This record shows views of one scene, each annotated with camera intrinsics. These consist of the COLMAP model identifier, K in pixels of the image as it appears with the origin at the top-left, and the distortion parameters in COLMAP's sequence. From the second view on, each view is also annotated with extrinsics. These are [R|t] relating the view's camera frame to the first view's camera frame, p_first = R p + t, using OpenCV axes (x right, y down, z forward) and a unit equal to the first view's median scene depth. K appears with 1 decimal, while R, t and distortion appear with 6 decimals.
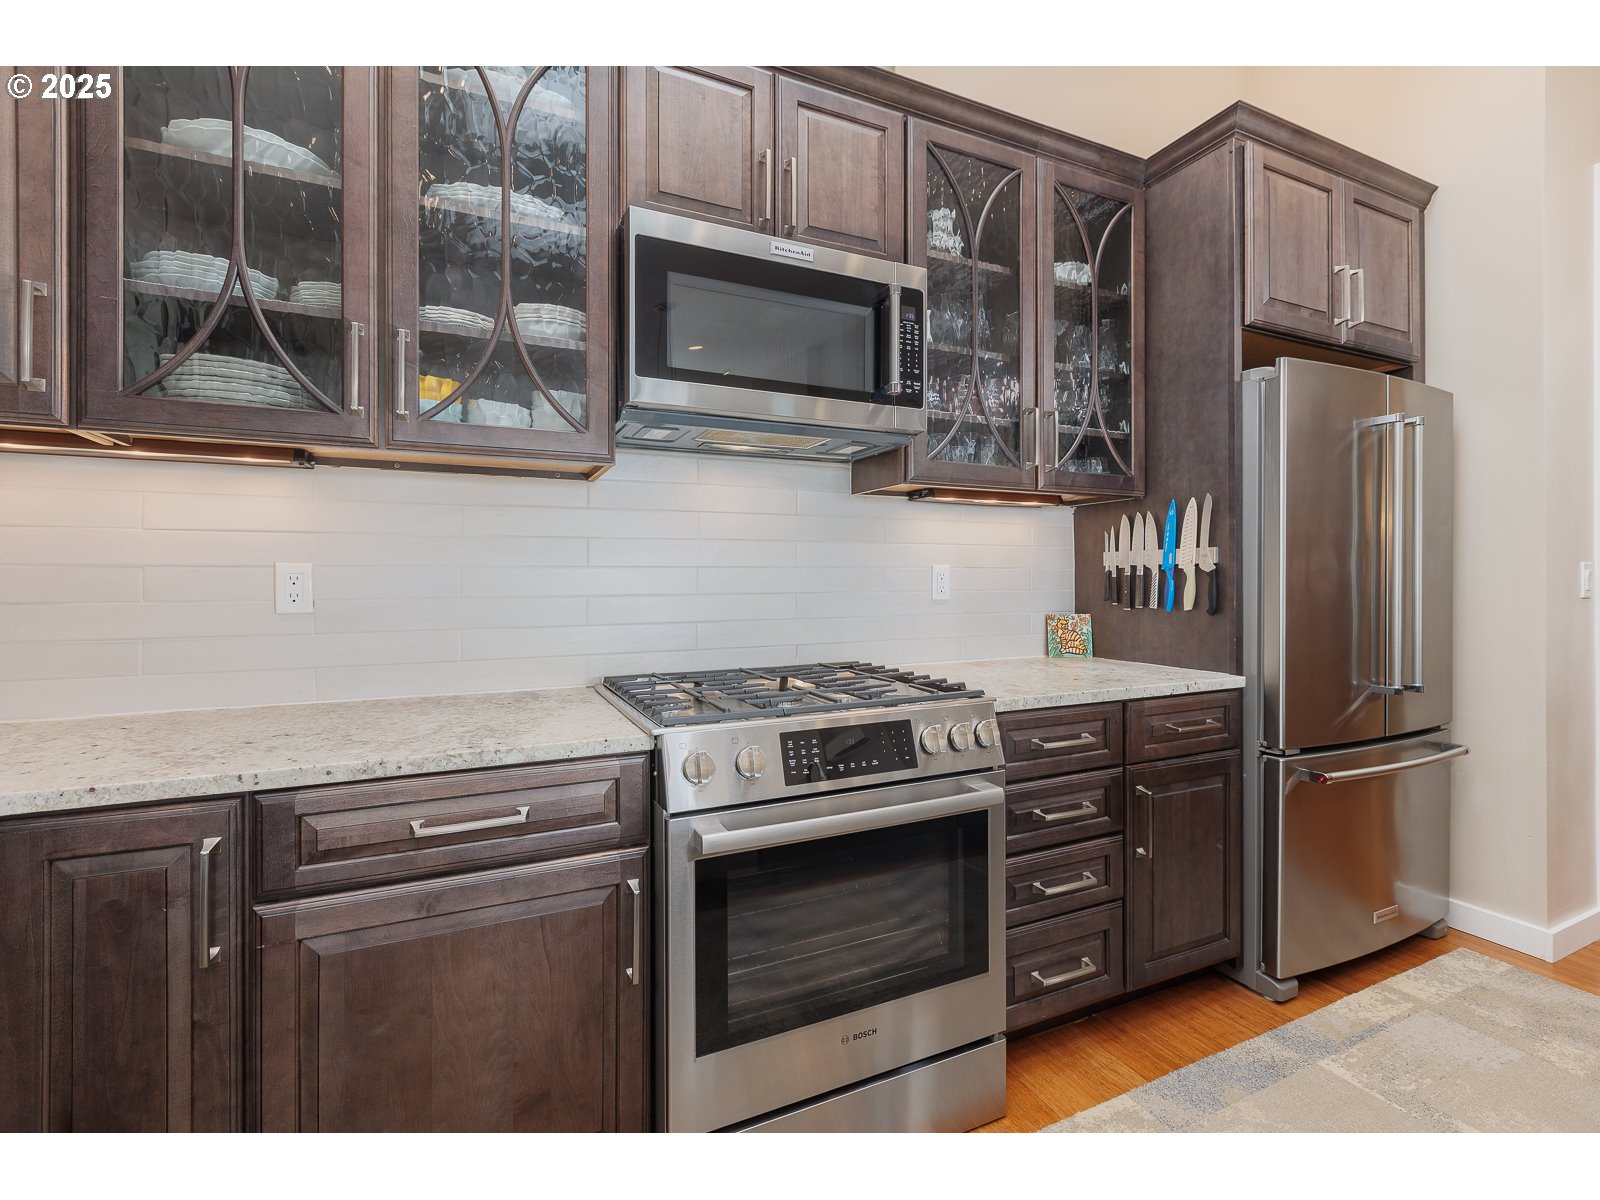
lens RADIAL K [[730.1, 0, 803.6], [0, 730.1, 588.5], [0, 0, 1]] dist [0.004757, 0.000442]
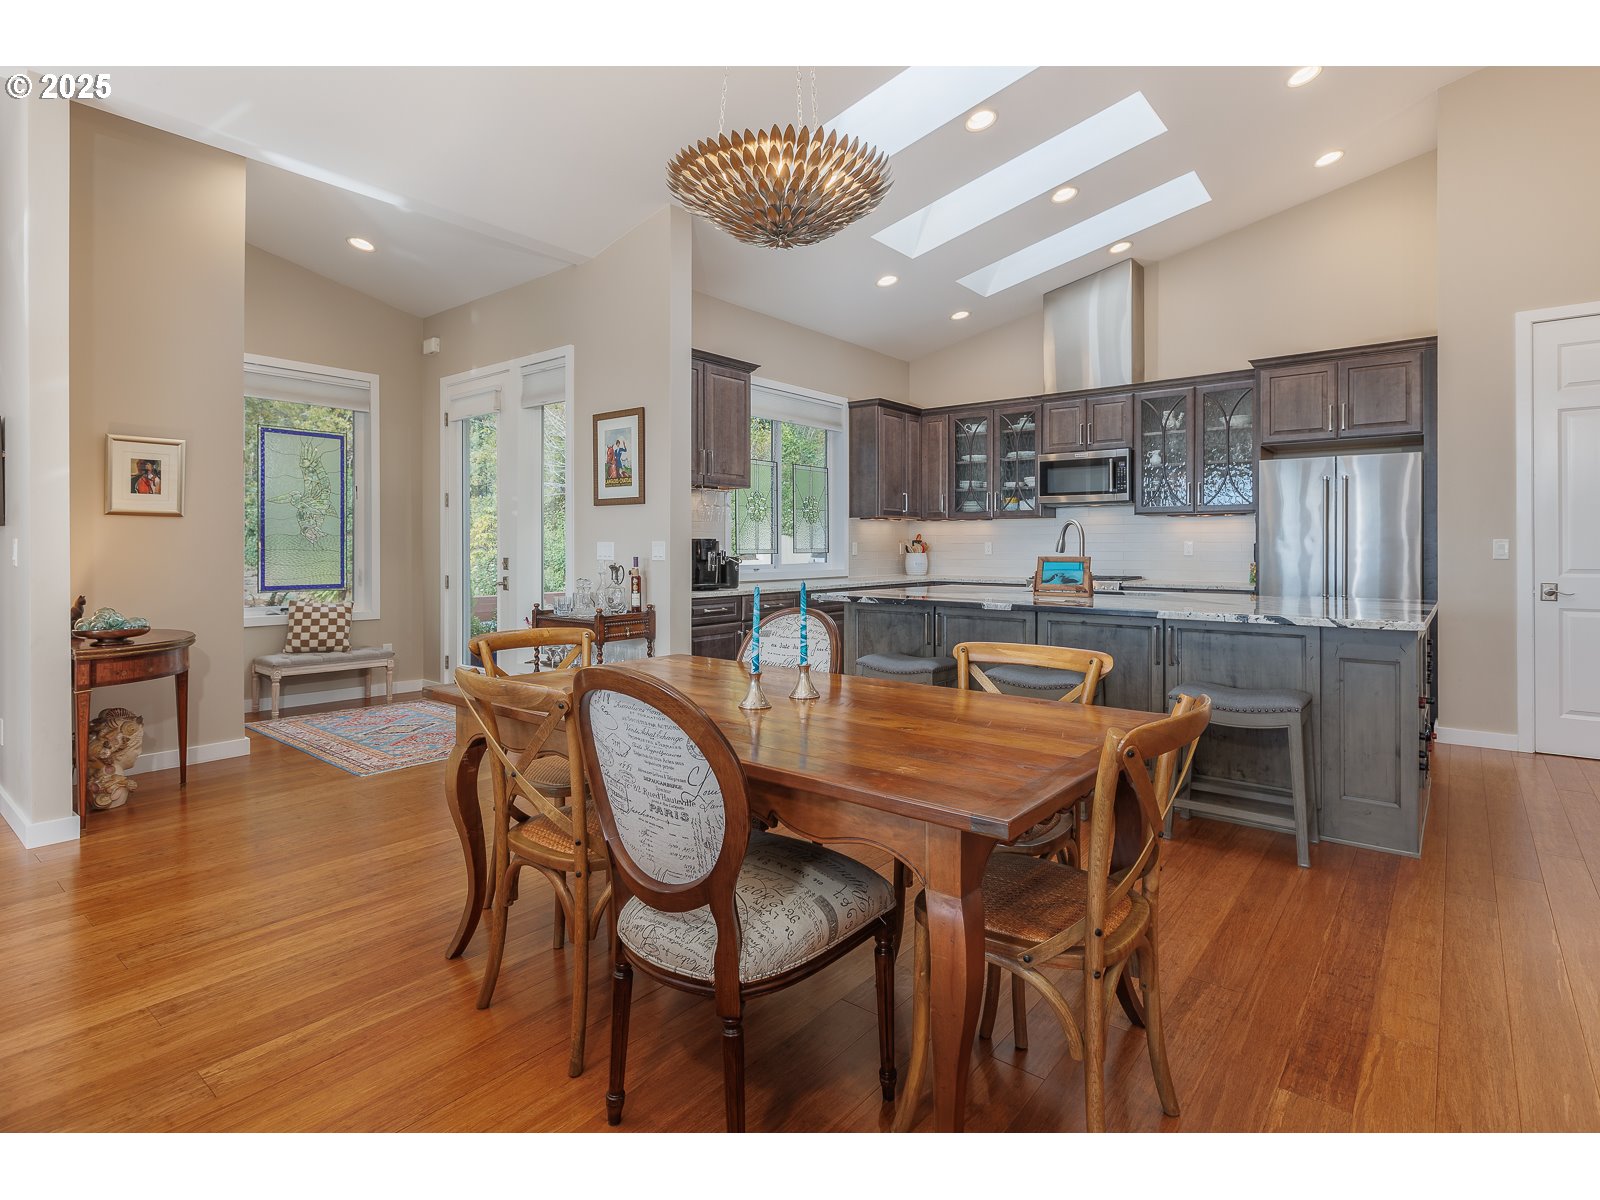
lens RADIAL K [[744.1, 0, 796.7], [0, 744.1, 561.4], [0, 0, 1]] dist [0.038217, -0.024004]
pose [[0.429472, 0.012506, -0.902994, 2.834201], [-0.010632, 0.999905, 0.008792, 0.047489], [0.903018, 0.005824, 0.429564, -1.924515]]
